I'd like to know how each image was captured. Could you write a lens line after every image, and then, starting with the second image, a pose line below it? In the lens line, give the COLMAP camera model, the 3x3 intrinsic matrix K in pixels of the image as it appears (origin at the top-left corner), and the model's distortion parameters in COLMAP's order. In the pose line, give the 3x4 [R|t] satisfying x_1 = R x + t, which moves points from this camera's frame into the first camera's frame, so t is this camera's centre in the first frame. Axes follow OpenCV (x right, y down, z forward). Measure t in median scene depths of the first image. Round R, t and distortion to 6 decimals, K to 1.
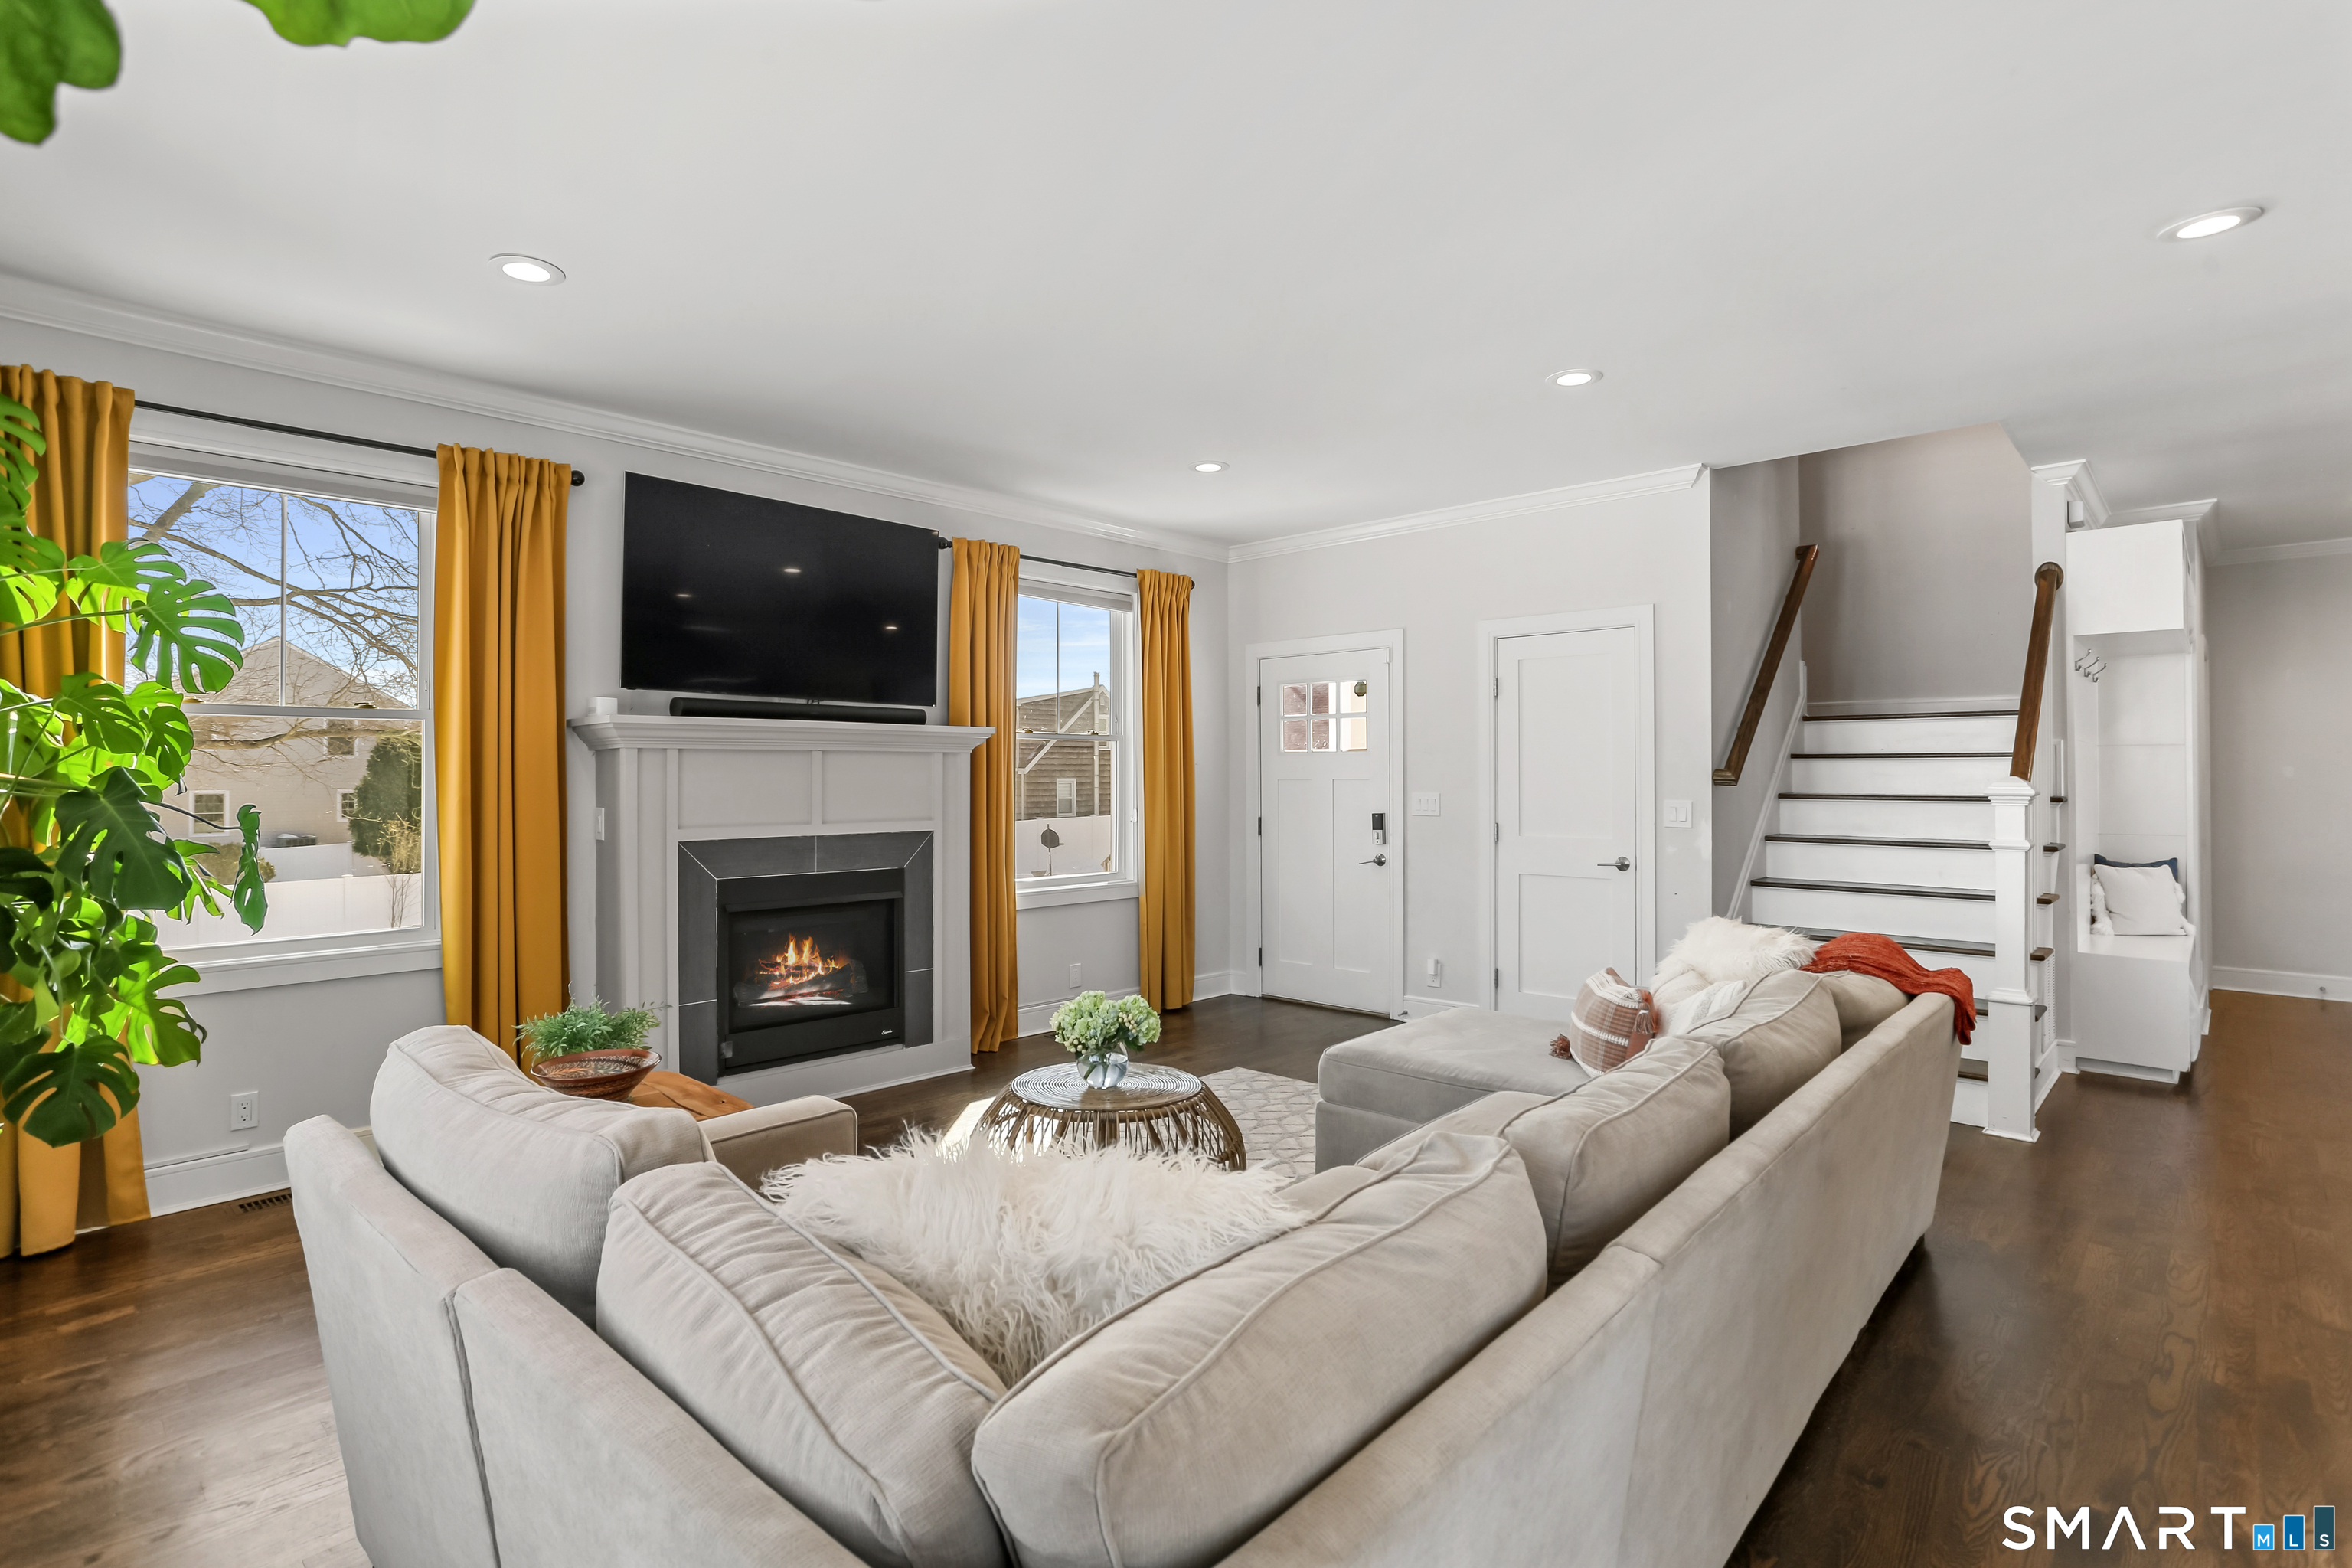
lens RADIAL K [[1146.0, 0, 1164.0], [0, 1146.0, 775.8], [0, 0, 1]] dist [-0.022021, 0.000708]
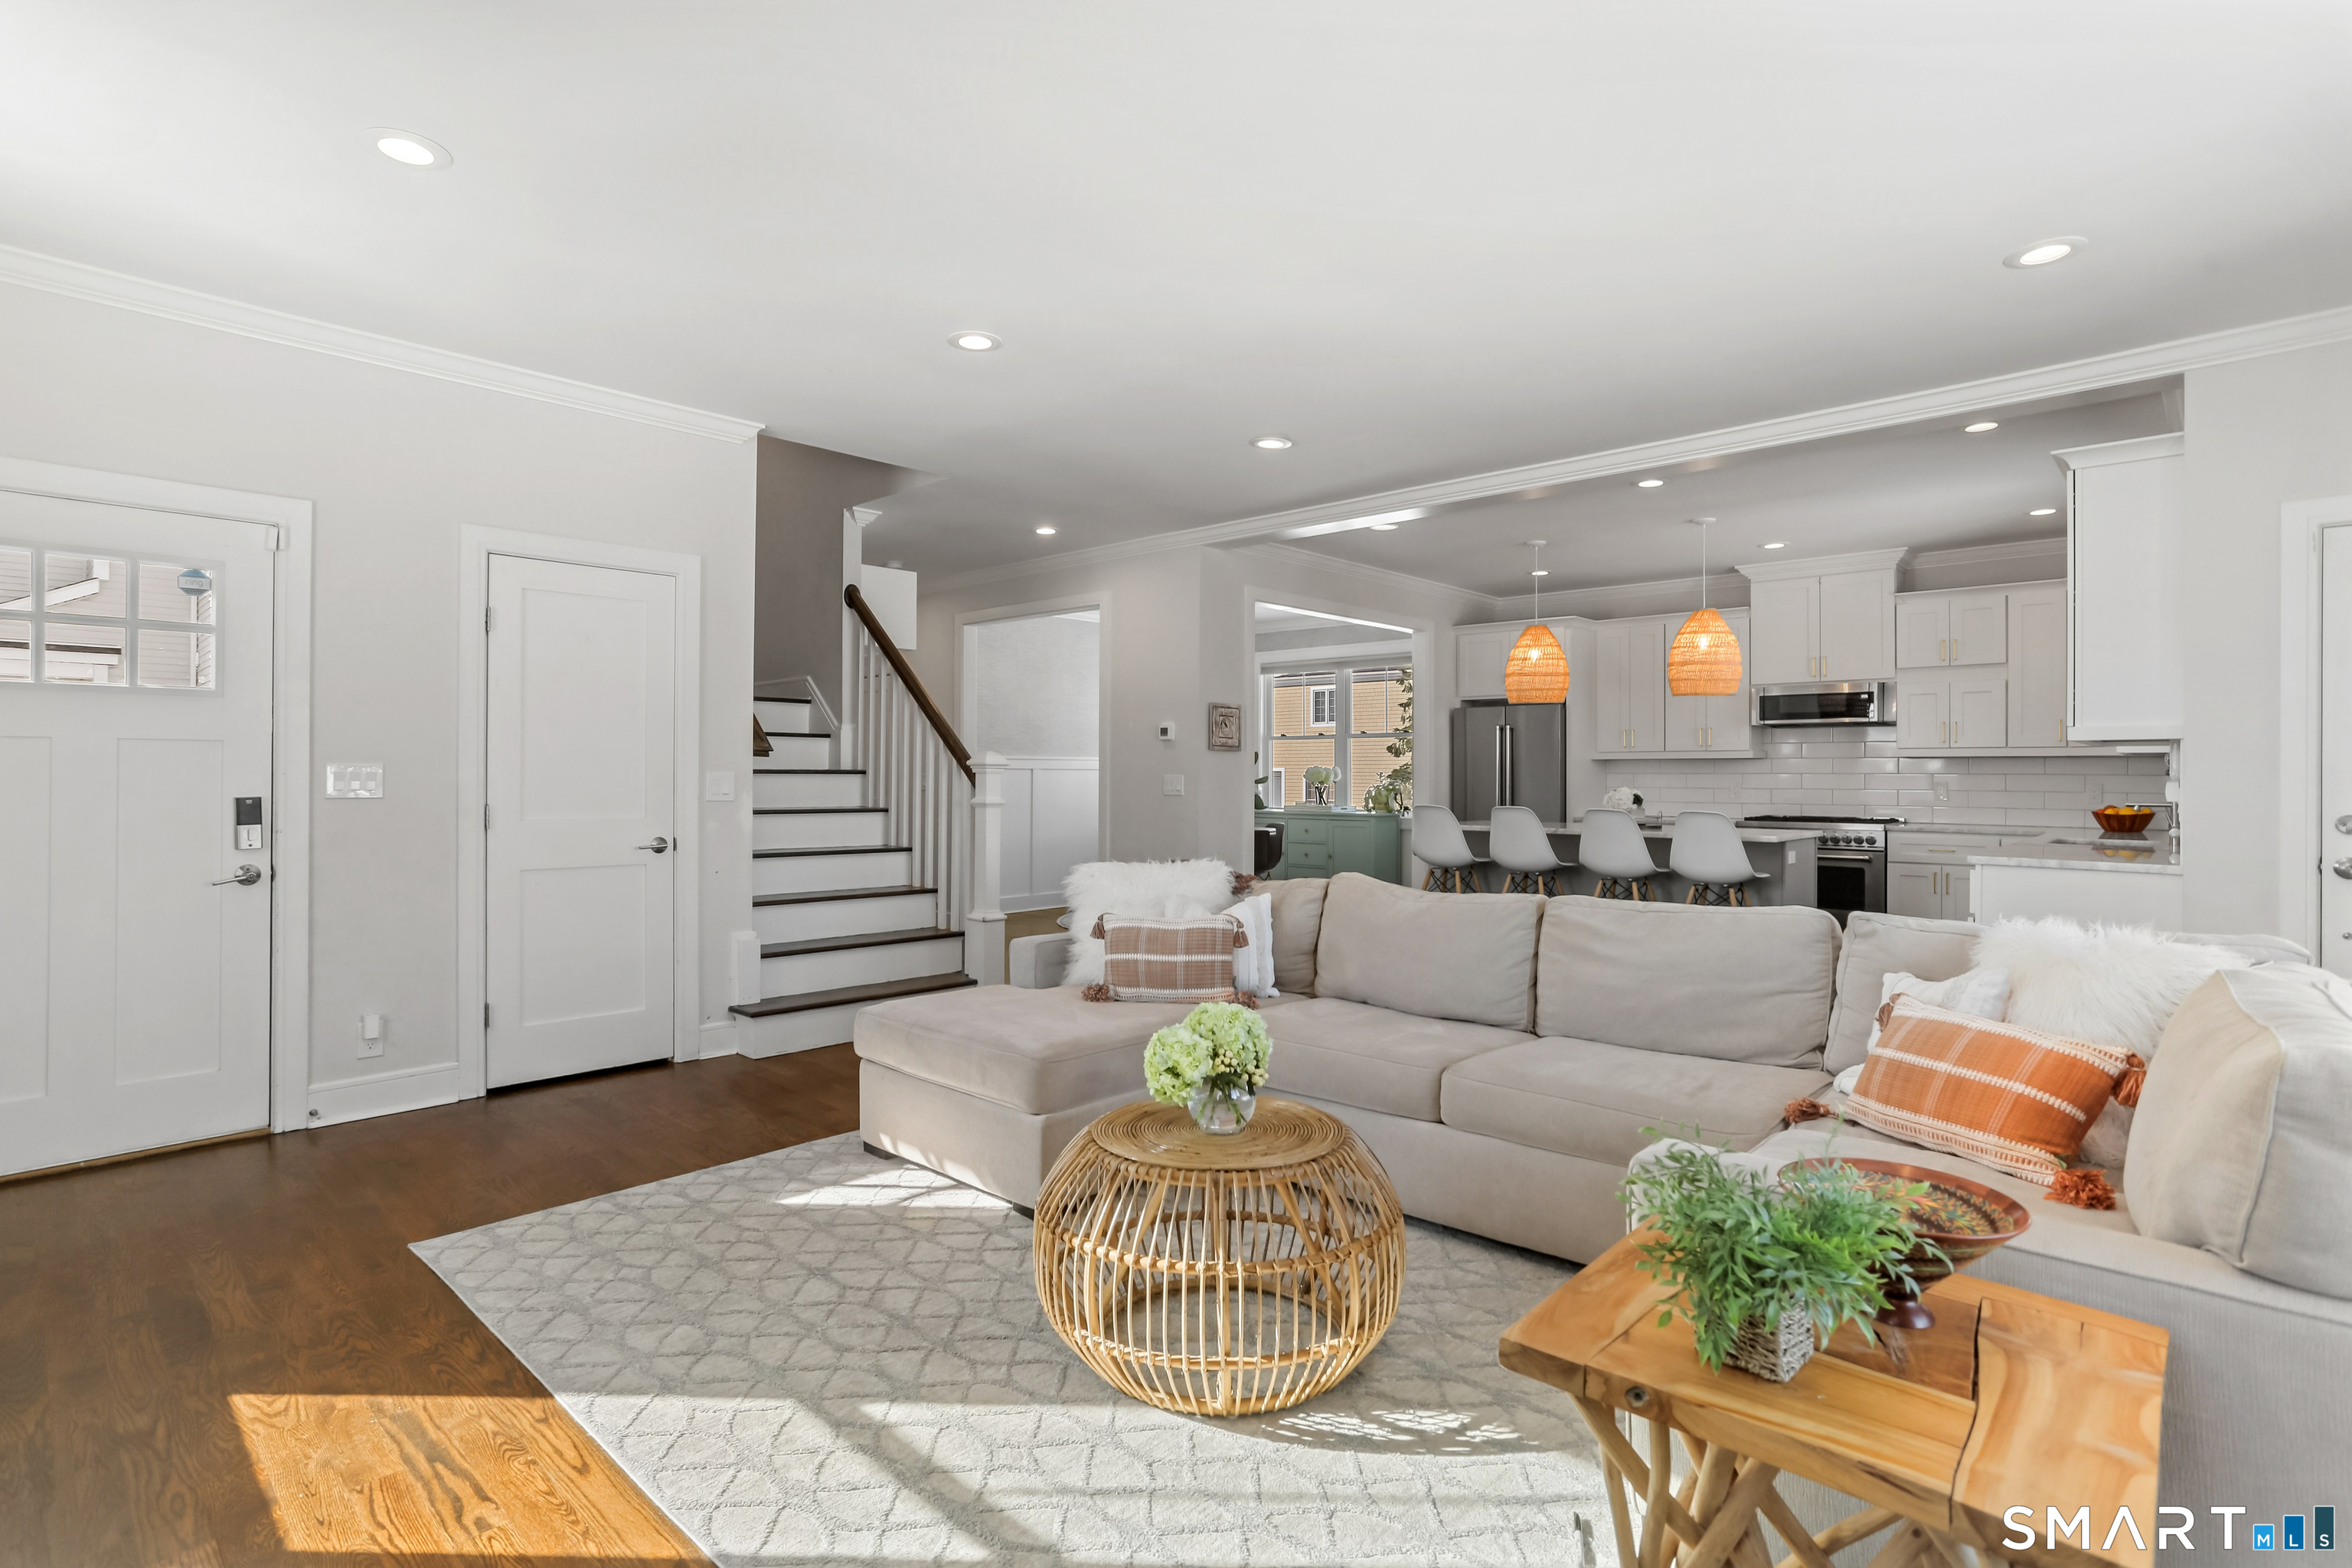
lens RADIAL K [[1146.0, 0, 1164.0], [0, 1146.0, 775.8], [0, 0, 1]] dist [-0.022021, 0.000708]
pose [[-0.005898, -0.000455, 0.999983, -0.531100], [-0.008910, 0.999960, 0.000402, 0.022156], [-0.999943, -0.008908, -0.005902, 0.684976]]
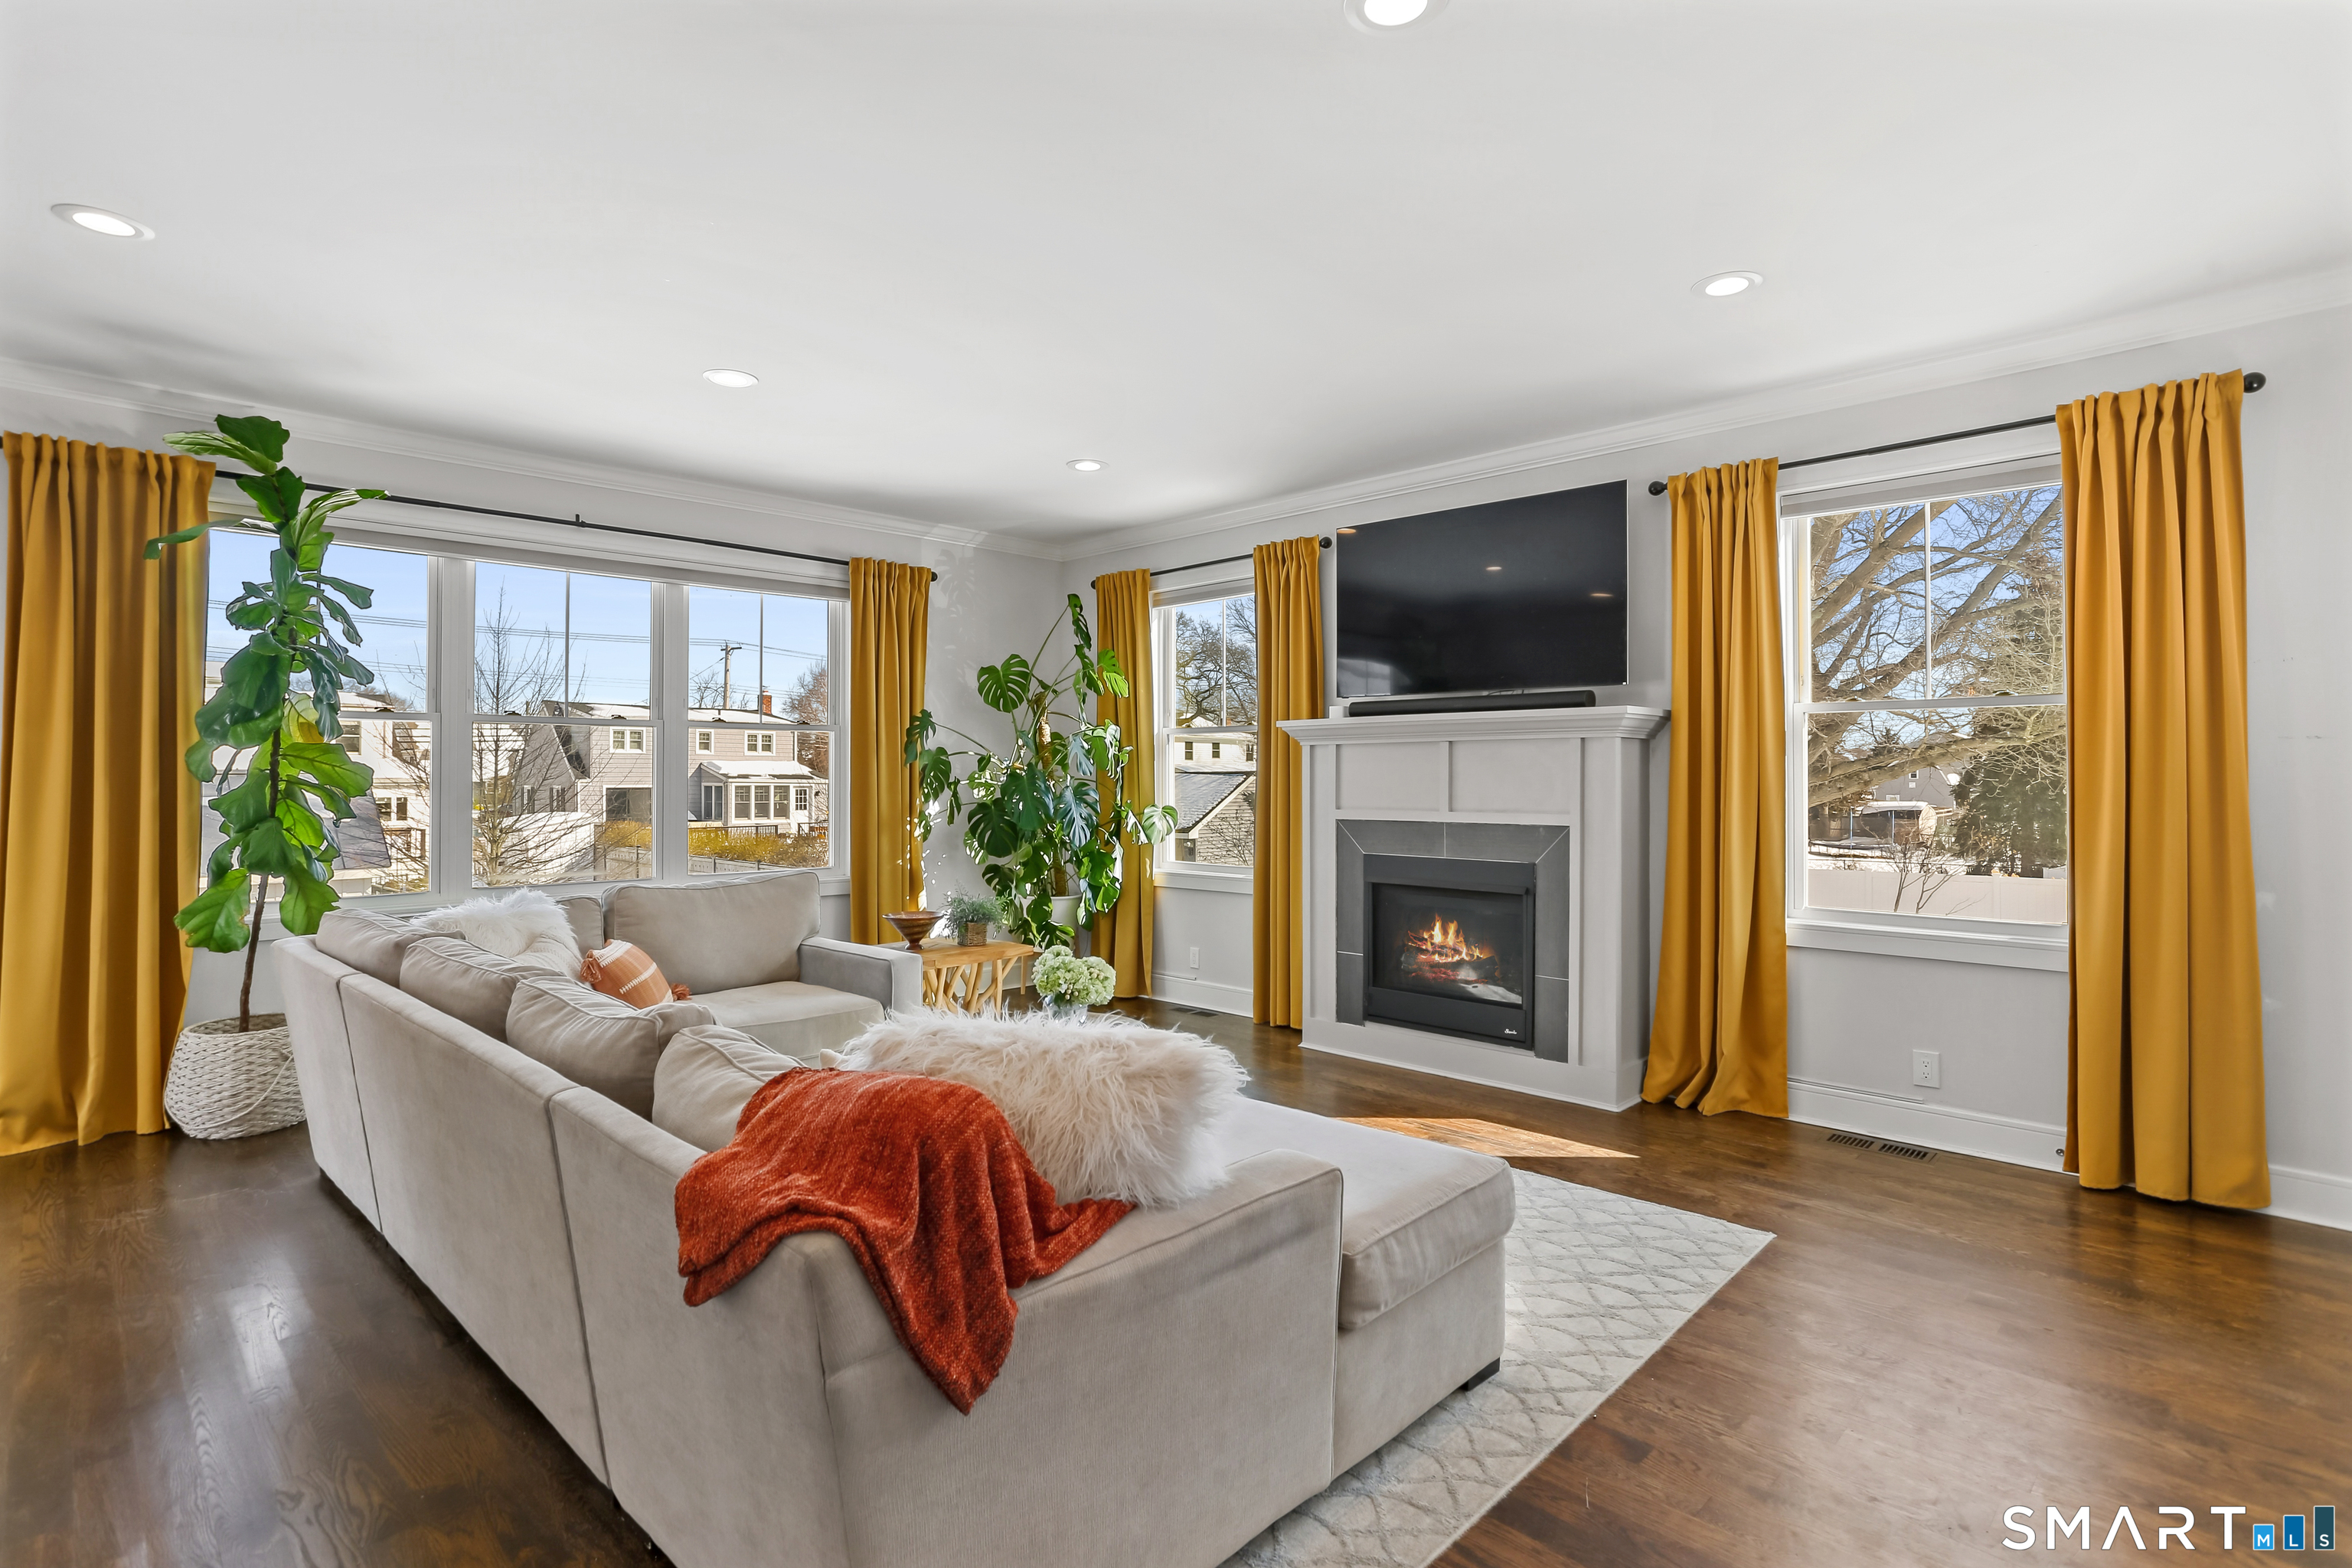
lens RADIAL K [[1166.6, 0, 1171.6], [0, 1166.6, 770.8], [0, 0, 1]] dist [-0.039423, 0.000240]
pose [[-0.010508, -0.003060, -0.999940, 0.740270], [0.006126, 0.999976, -0.003124, 0.005847], [0.999926, -0.006159, -0.010489, 0.737549]]
